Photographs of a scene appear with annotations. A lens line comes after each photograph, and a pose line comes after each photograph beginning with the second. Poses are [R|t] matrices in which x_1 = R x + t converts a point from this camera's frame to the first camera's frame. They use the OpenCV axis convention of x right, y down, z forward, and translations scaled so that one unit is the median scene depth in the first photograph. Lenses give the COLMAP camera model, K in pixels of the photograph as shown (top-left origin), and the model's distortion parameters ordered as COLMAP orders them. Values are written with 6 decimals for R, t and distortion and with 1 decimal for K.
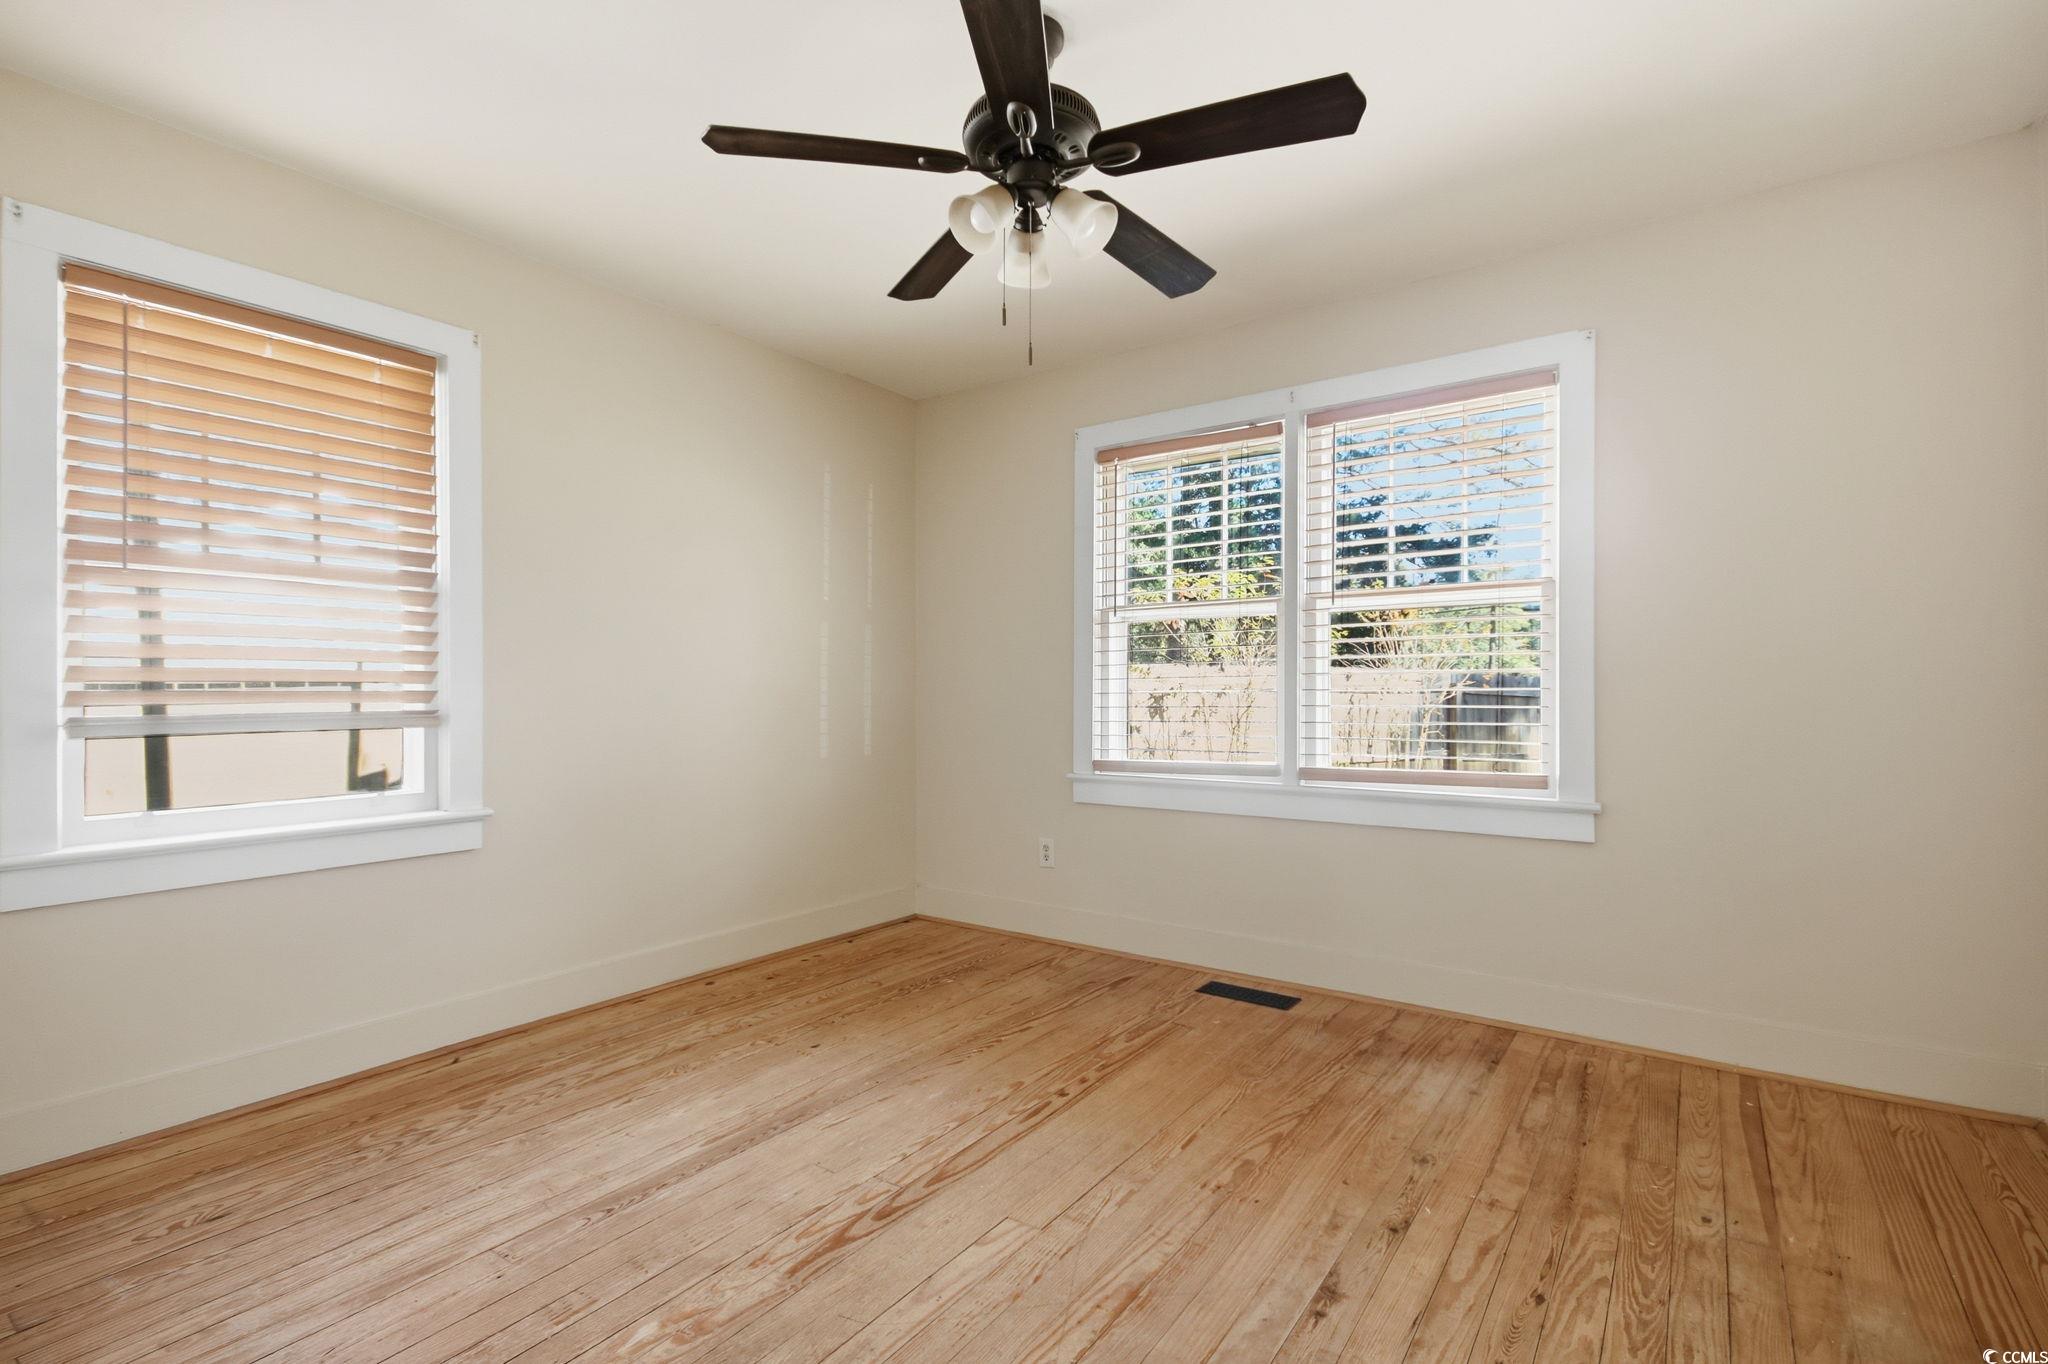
lens RADIAL K [[1031.2, 0, 1024.0], [0, 1031.2, 682.0], [0, 0, 1]] dist [0.002361, 0.000754]
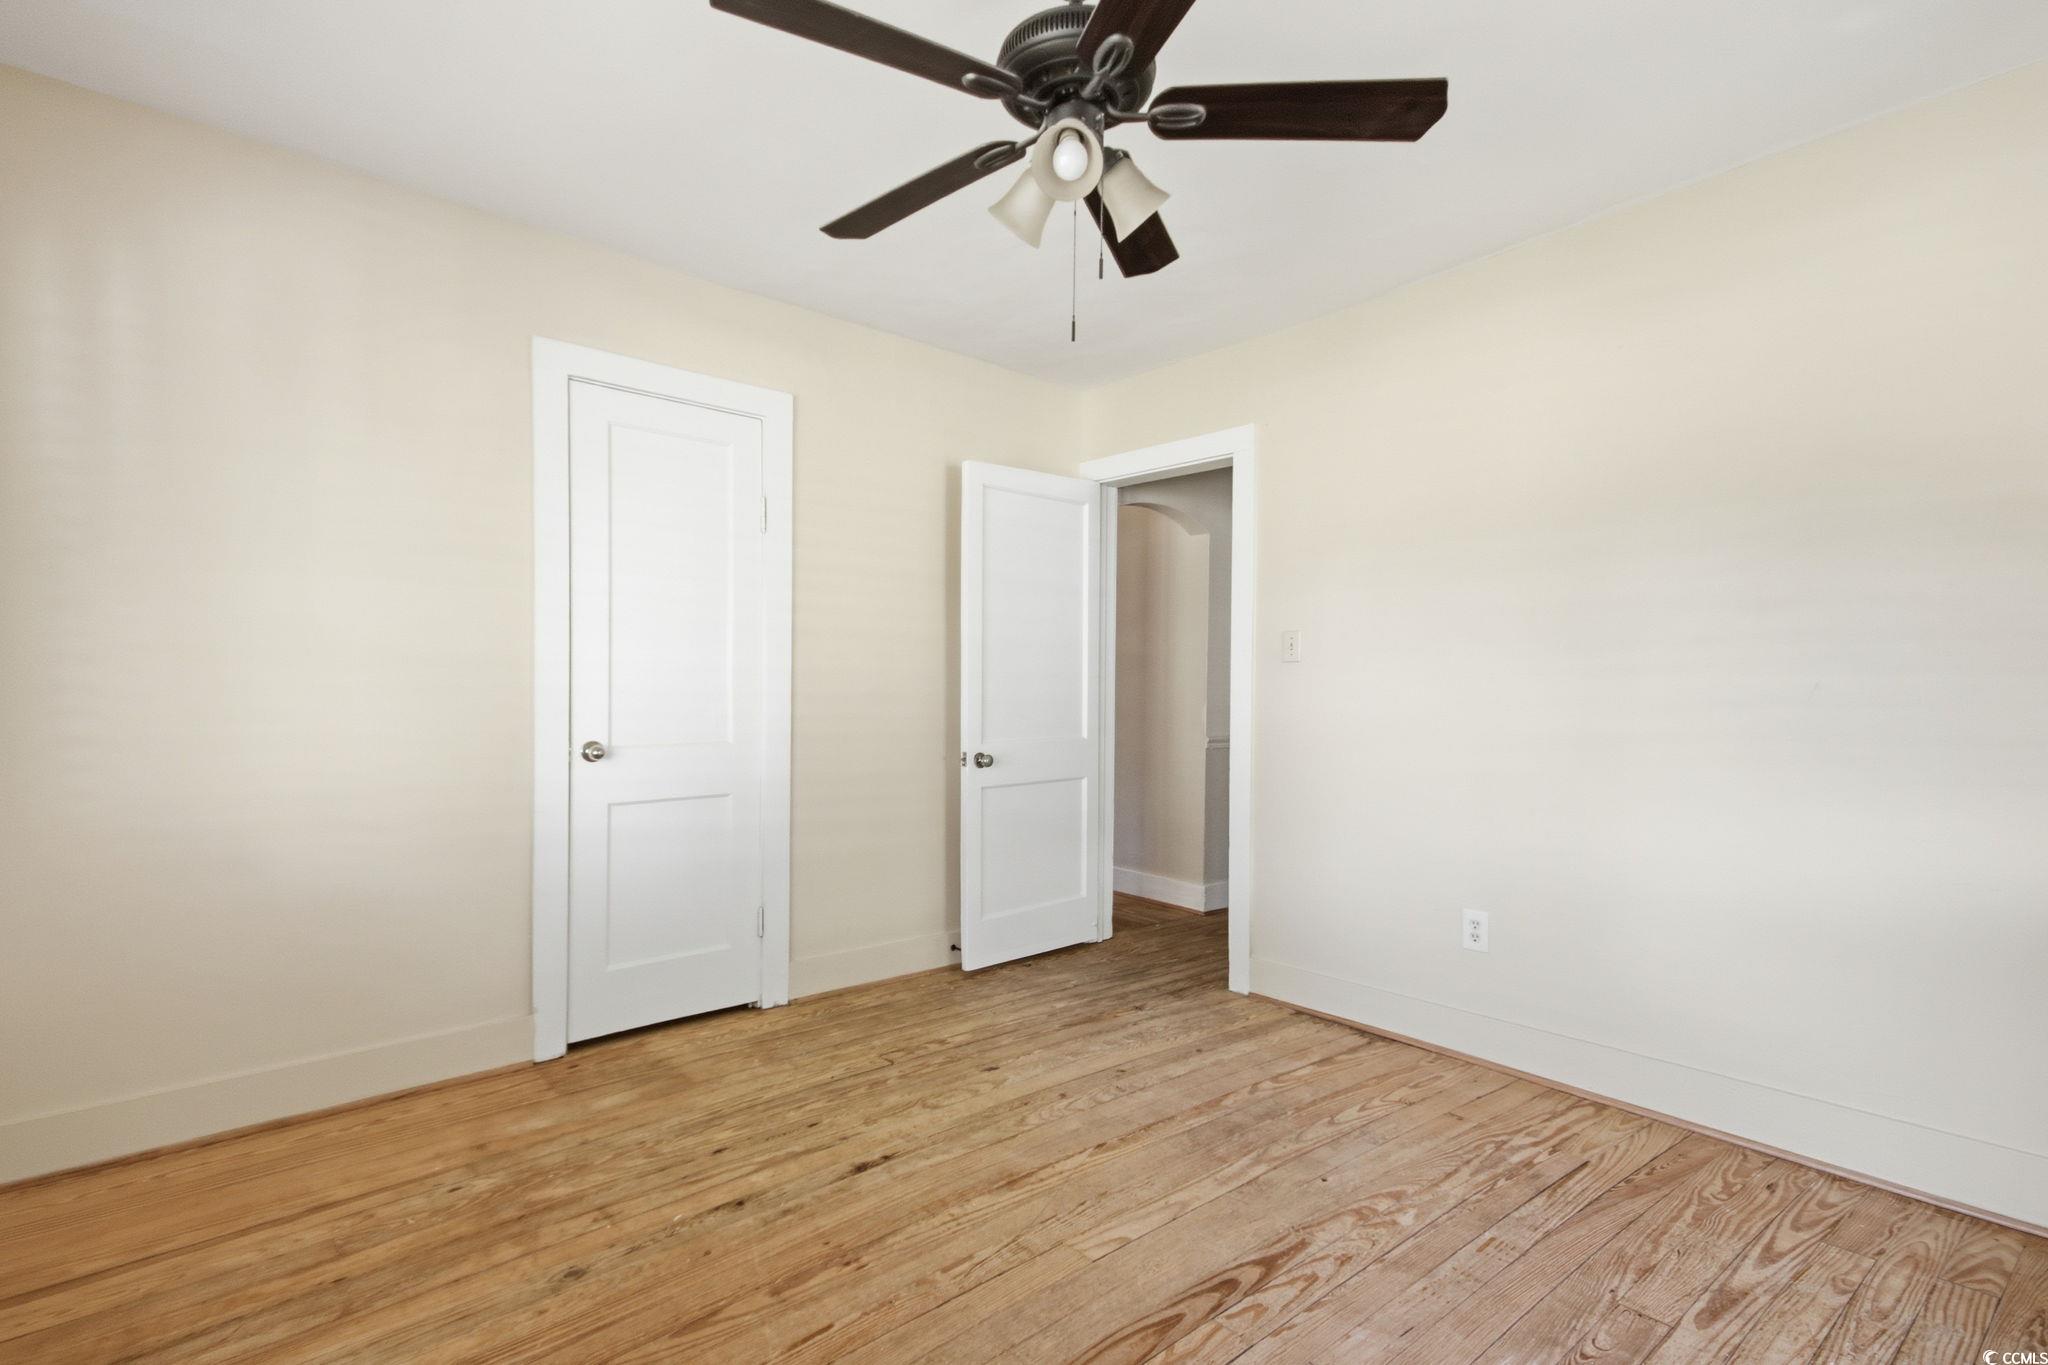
lens RADIAL K [[1031.2, 0, 1024.0], [0, 1031.2, 682.5], [0, 0, 1]] dist [0.002361, 0.000754]
pose [[-0.974703, 0.004361, 0.223461, -0.170588], [-0.000041, 0.999806, -0.019693, 0.010612], [-0.223503, -0.019204, -0.974514, 1.979726]]
